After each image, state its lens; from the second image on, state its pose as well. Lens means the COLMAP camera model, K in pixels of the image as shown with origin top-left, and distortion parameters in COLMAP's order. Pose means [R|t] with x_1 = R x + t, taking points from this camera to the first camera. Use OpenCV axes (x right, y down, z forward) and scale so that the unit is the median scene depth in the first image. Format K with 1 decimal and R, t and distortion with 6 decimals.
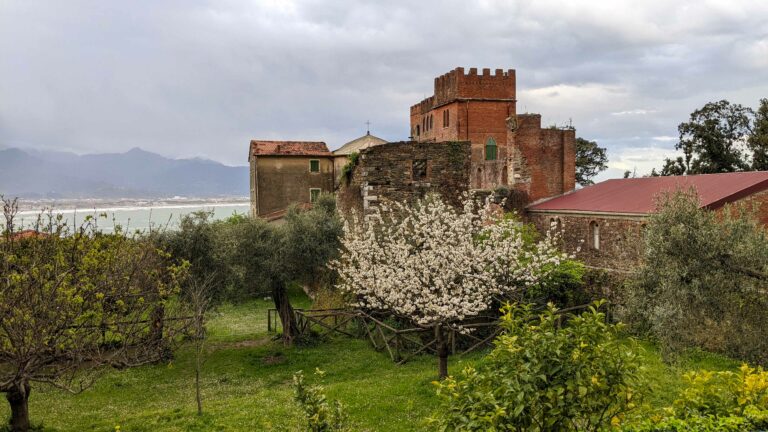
lens RADIAL K [[603.9, 0, 381.9], [0, 603.9, 214.0], [0, 0, 1]] dist [0.012649, 0.001353]
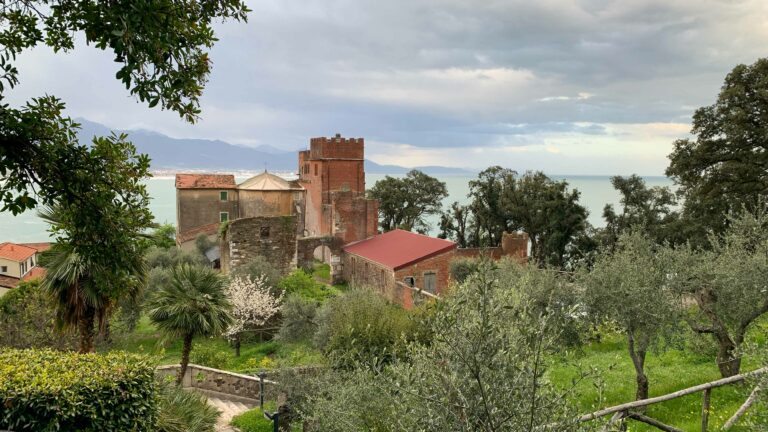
lens RADIAL K [[567.4, 0, 387.0], [0, 567.4, 216.5], [0, 0, 1]] dist [0.032342, -0.000566]
pose [[0.993819, 0.021110, 0.108990, 0.134705], [-0.026554, 0.998459, 0.048739, -0.121948], [-0.107793, -0.051332, 0.992847, -0.370483]]
